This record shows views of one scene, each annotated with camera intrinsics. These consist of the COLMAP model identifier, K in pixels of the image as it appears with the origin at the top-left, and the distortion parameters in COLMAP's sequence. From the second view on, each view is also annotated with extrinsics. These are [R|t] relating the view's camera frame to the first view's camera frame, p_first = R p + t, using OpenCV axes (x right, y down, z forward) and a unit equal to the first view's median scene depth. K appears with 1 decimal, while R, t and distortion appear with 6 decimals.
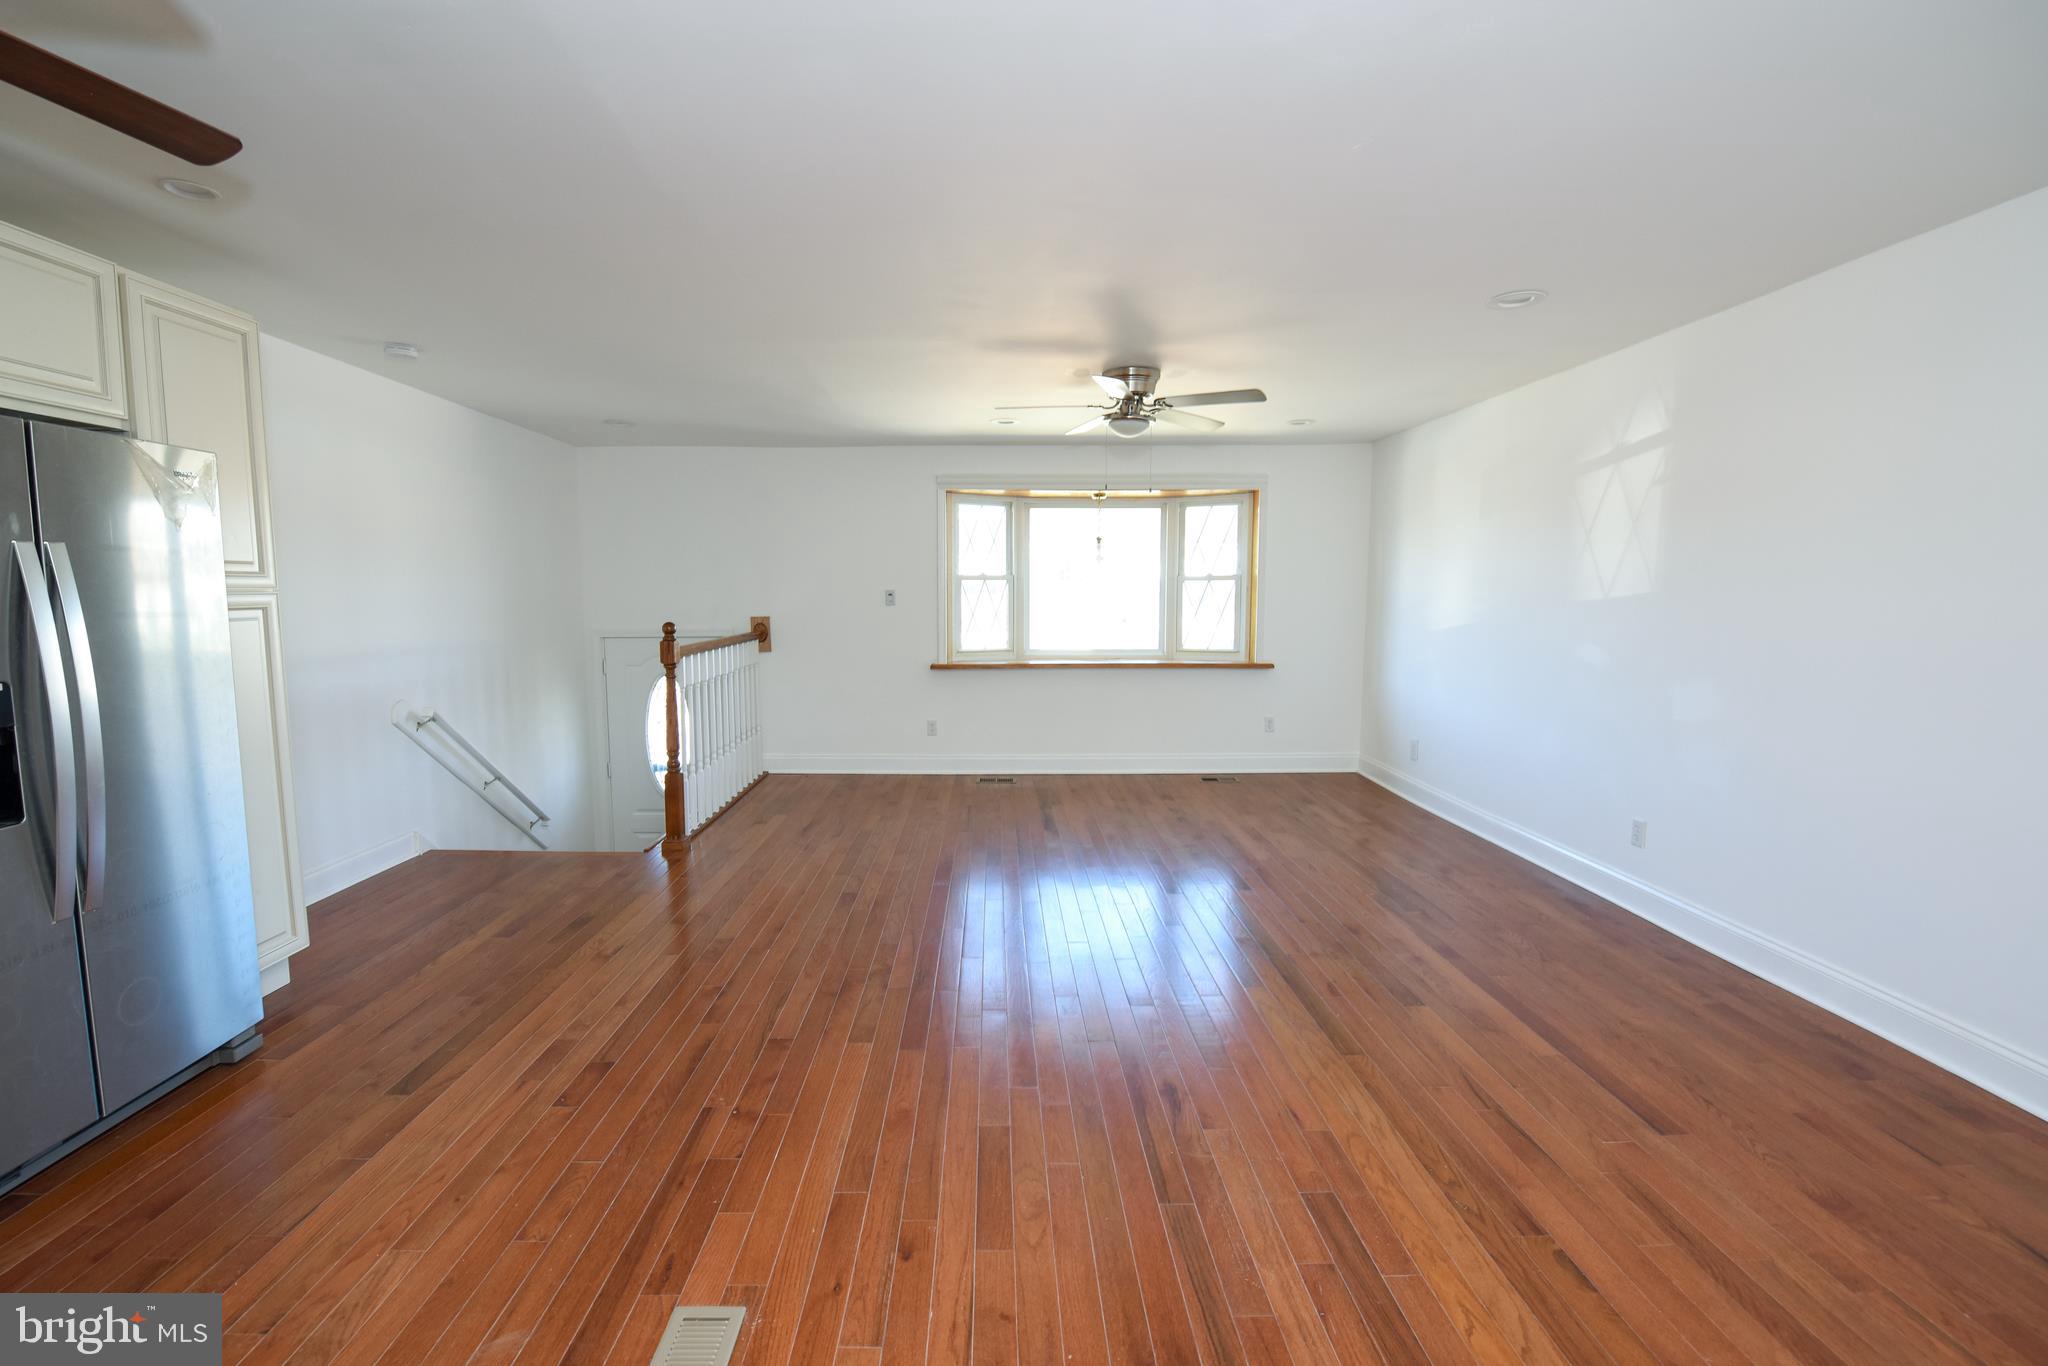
lens RADIAL K [[863.0, 0, 1003.0], [0, 863.0, 689.6], [0, 0, 1]] dist [-0.017730, -0.000257]
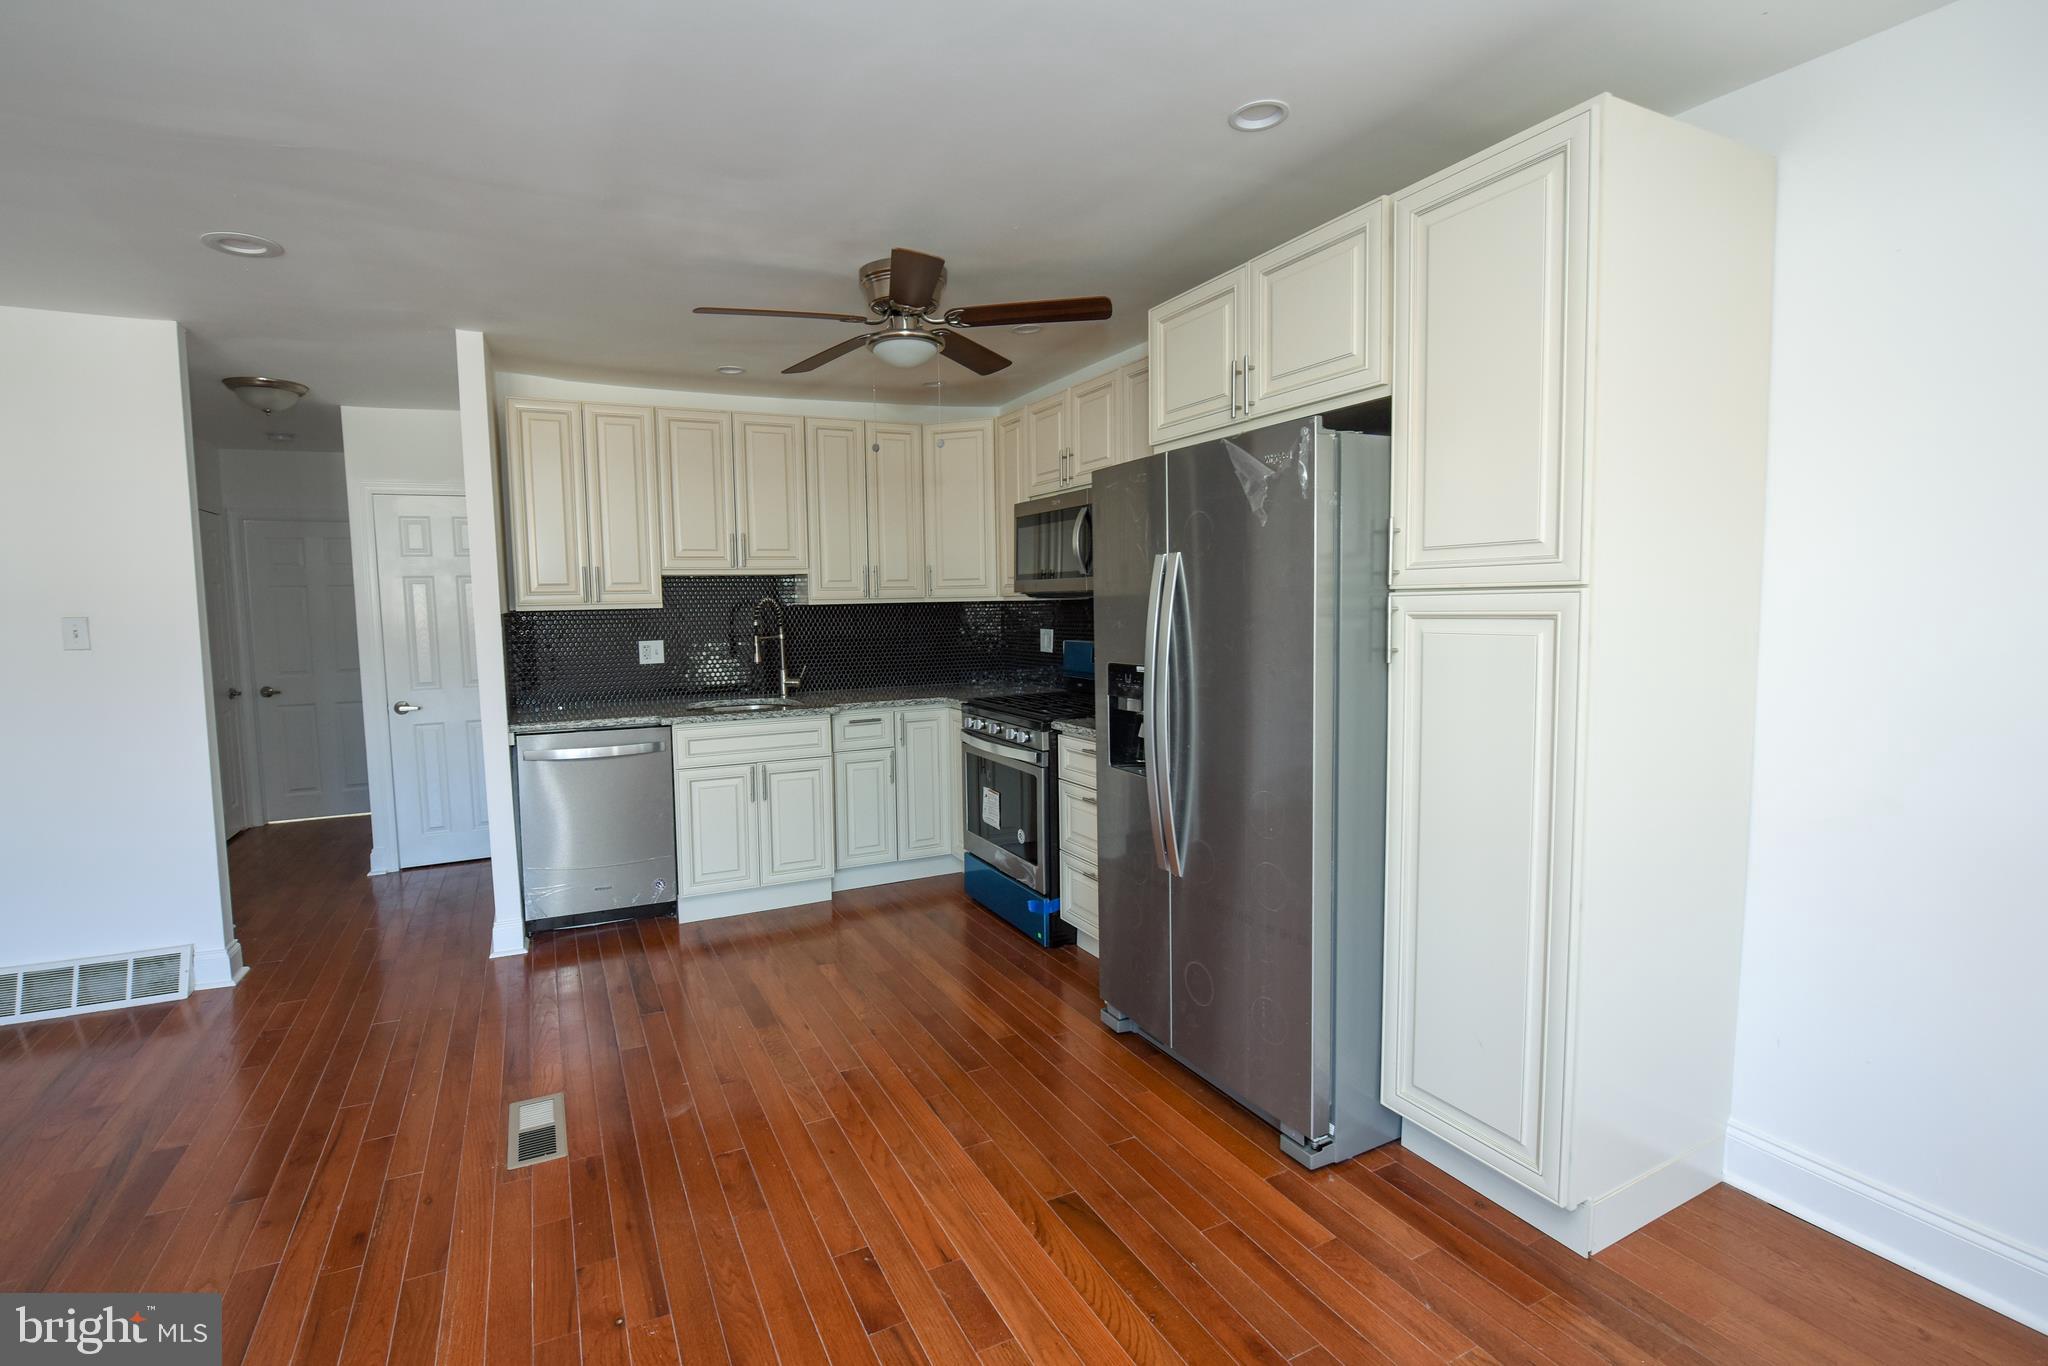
lens RADIAL K [[917.6, 0, 972.8], [0, 917.6, 674.3], [0, 0, 1]] dist [-0.018690, -0.000661]
pose [[-0.907022, 0.053838, -0.417627, -0.169573], [-0.025699, 0.982867, 0.182518, -0.114916], [0.420298, 0.176280, -0.890098, 0.994669]]
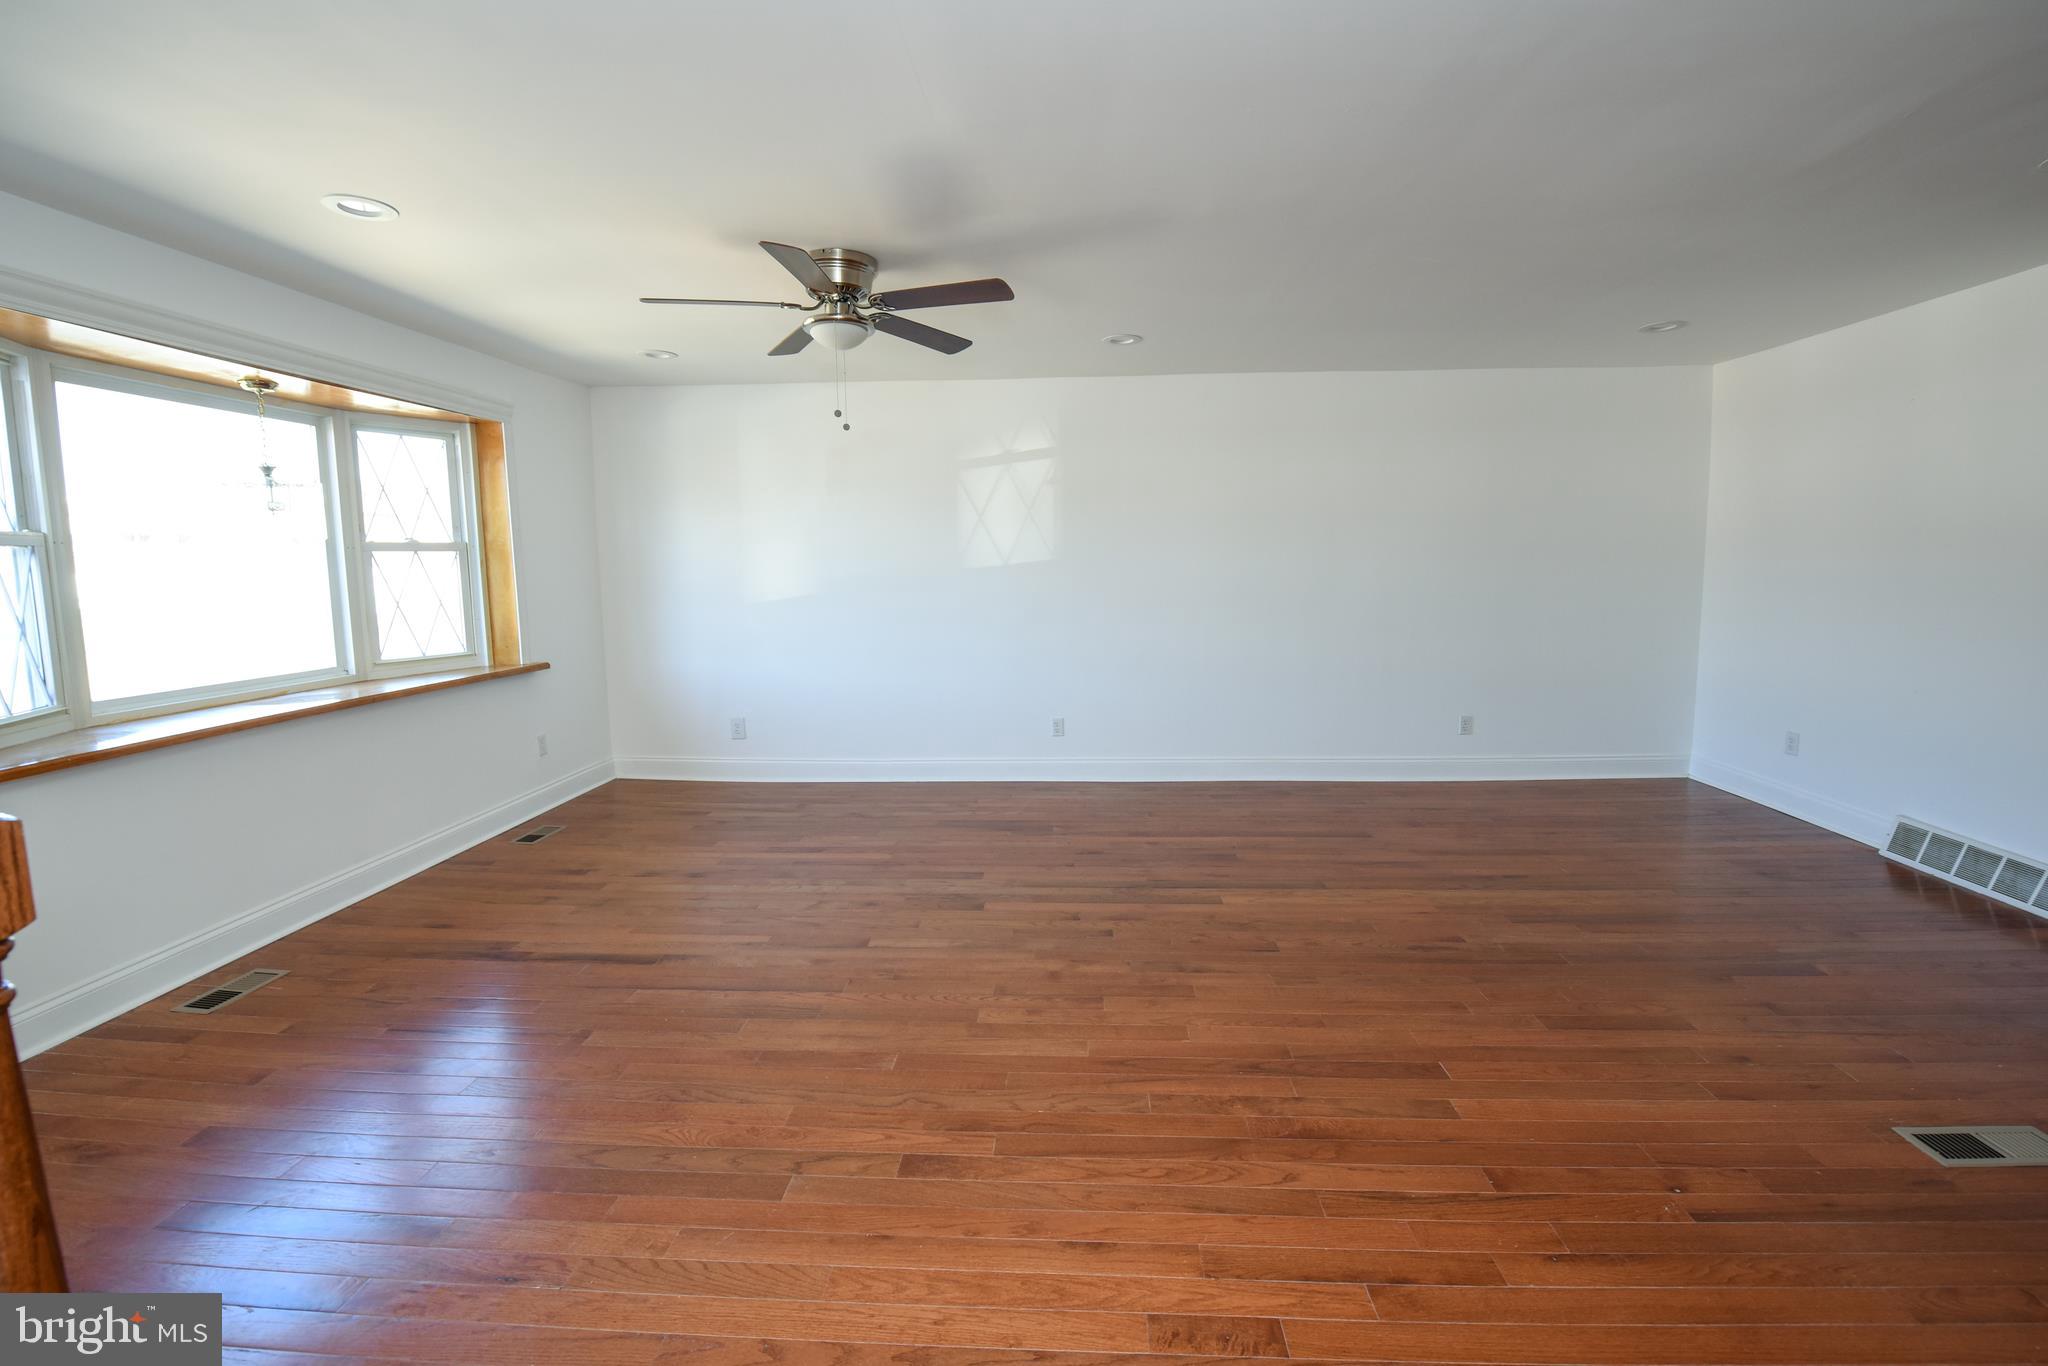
lens RADIAL K [[859.7, 0, 1029.2], [0, 859.7, 648.8], [0, 0, 1]] dist [-0.019957, -0.001035]
pose [[0.067738, -0.099866, 0.992692, -0.630540], [0.124987, 0.987989, 0.090864, -0.091842], [-0.989843, 0.117919, 0.079406, 0.857646]]
